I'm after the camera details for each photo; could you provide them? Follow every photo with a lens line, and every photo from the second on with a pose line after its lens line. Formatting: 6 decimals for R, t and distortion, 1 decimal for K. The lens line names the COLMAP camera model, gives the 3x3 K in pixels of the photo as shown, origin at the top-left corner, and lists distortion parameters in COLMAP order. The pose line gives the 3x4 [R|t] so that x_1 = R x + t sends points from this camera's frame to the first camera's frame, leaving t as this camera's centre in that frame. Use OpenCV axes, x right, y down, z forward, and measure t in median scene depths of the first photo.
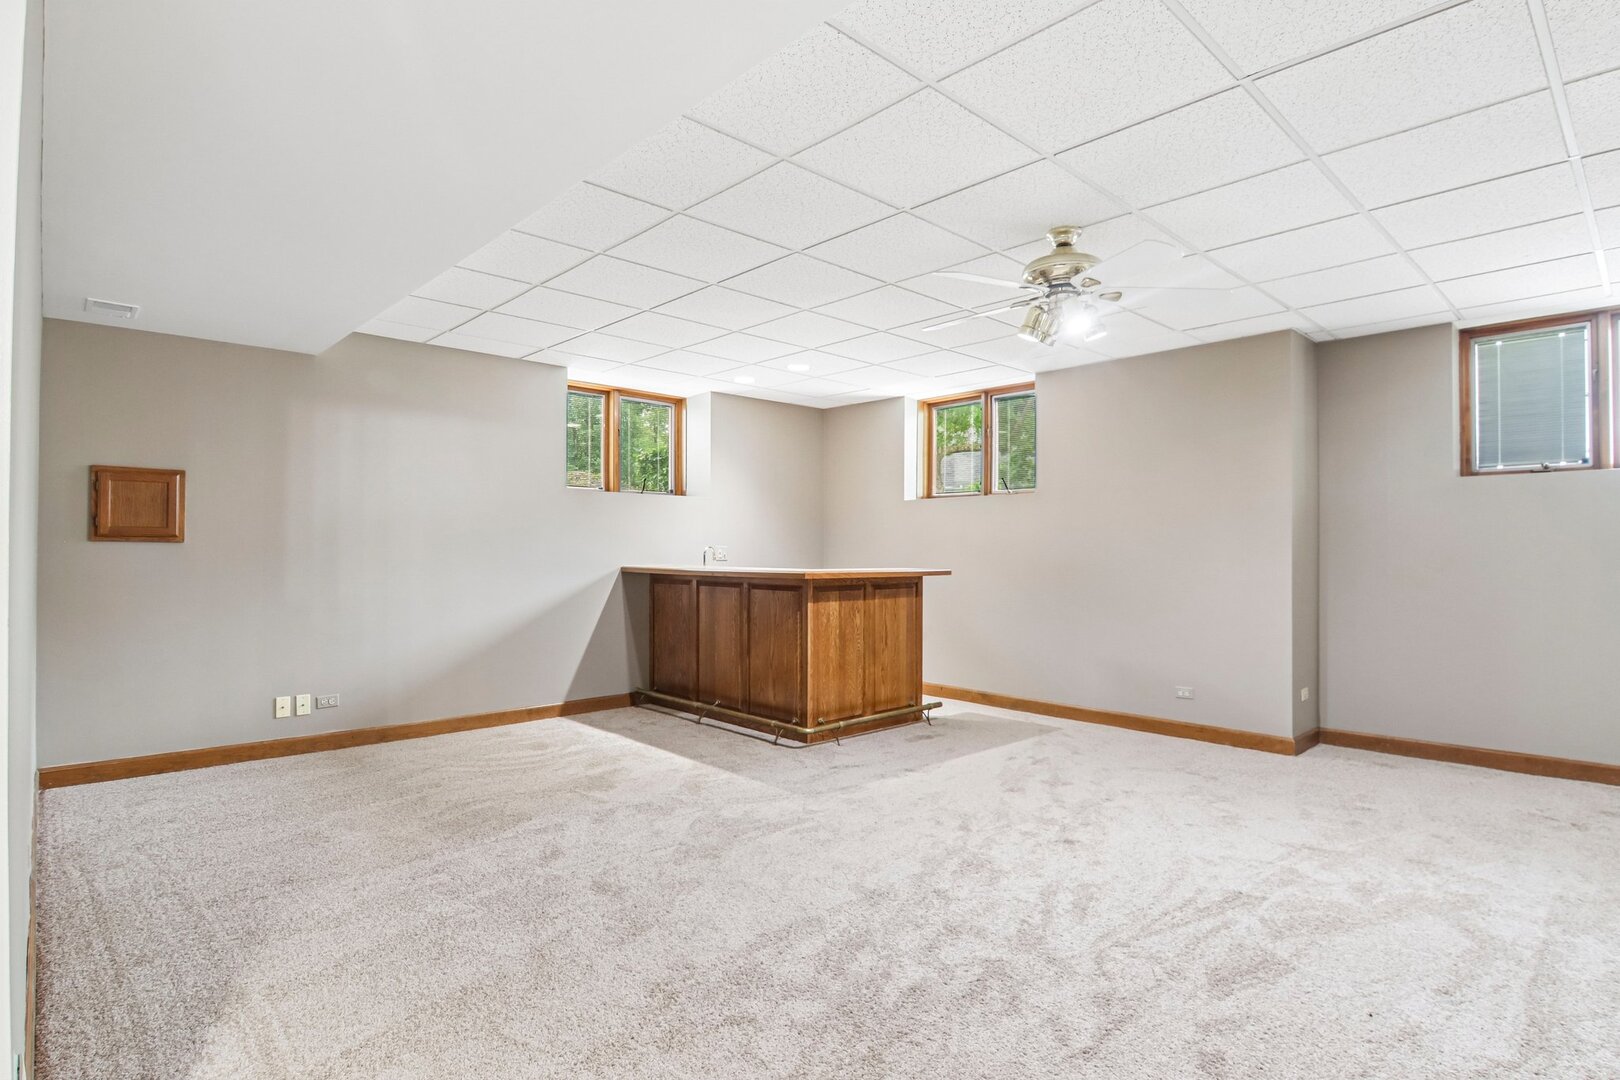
lens RADIAL K [[826.1, 0, 854.1], [0, 826.1, 518.5], [0, 0, 1]] dist [-0.005499, -0.006337]
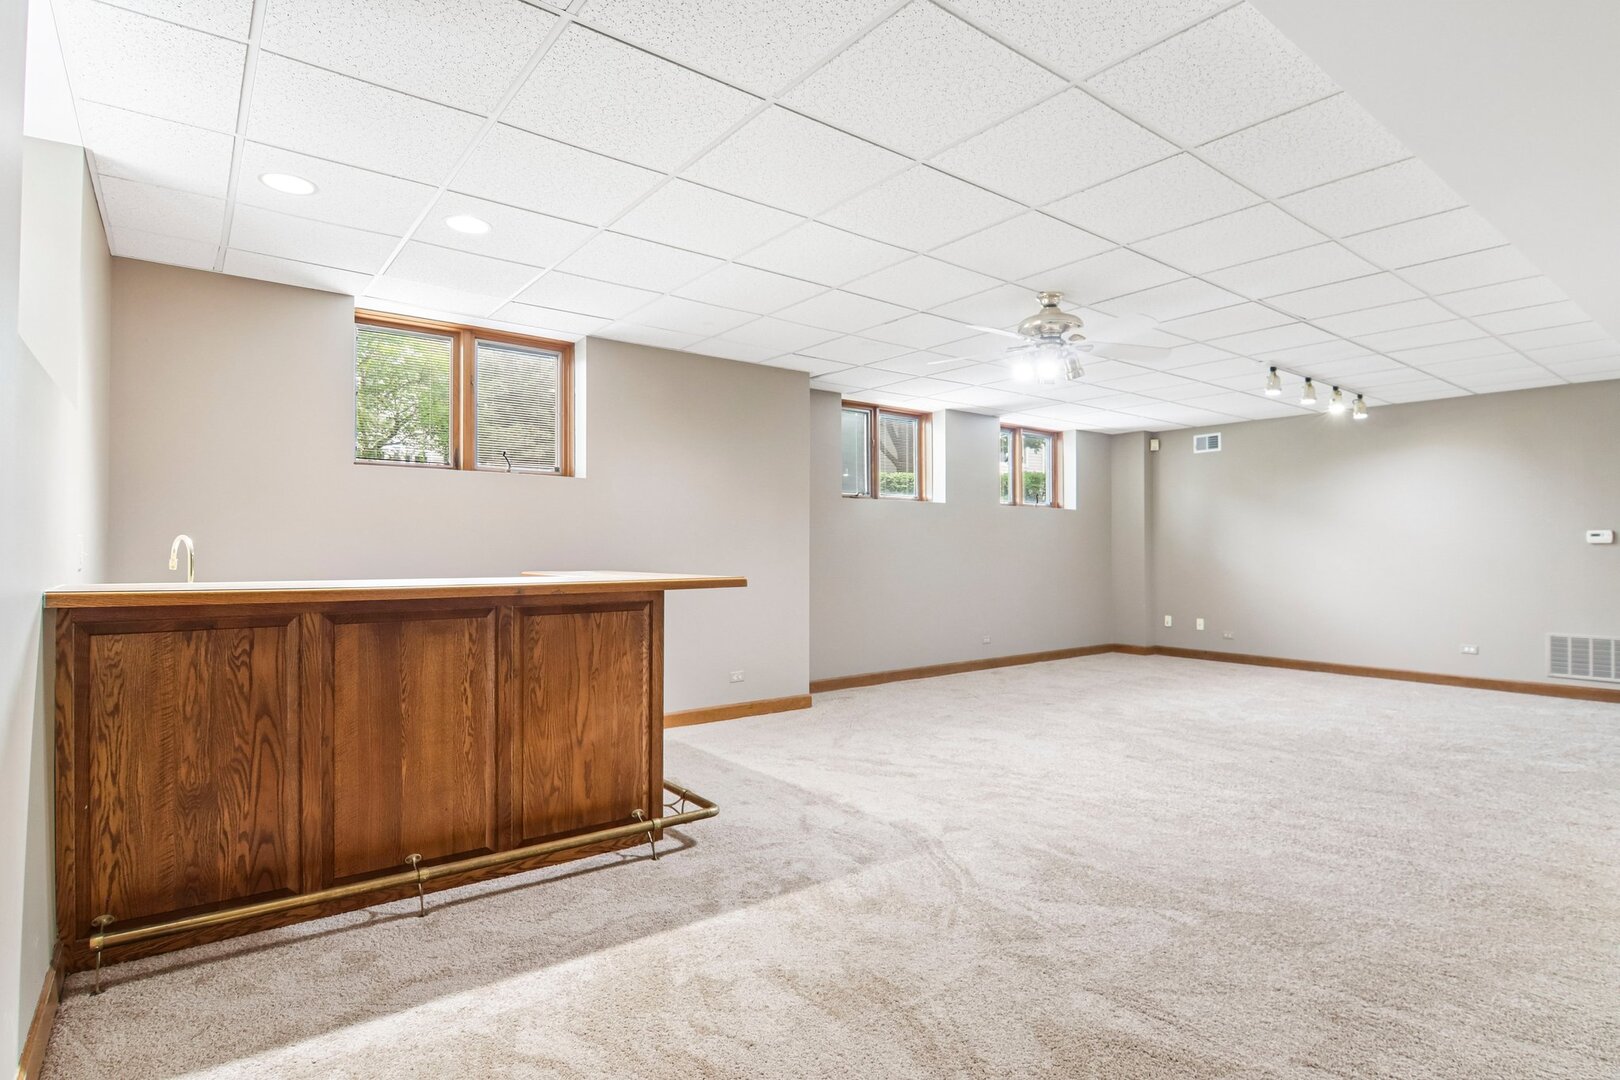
lens RADIAL K [[826.1, 0, 815.0], [0, 826.1, 544.9], [0, 0, 1]] dist [-0.005499, -0.006337]
pose [[0.121318, -0.001291, 0.992613, -0.757532], [-0.040335, 0.999167, 0.006230, 0.032043], [-0.991794, -0.040793, 0.121165, 0.884431]]
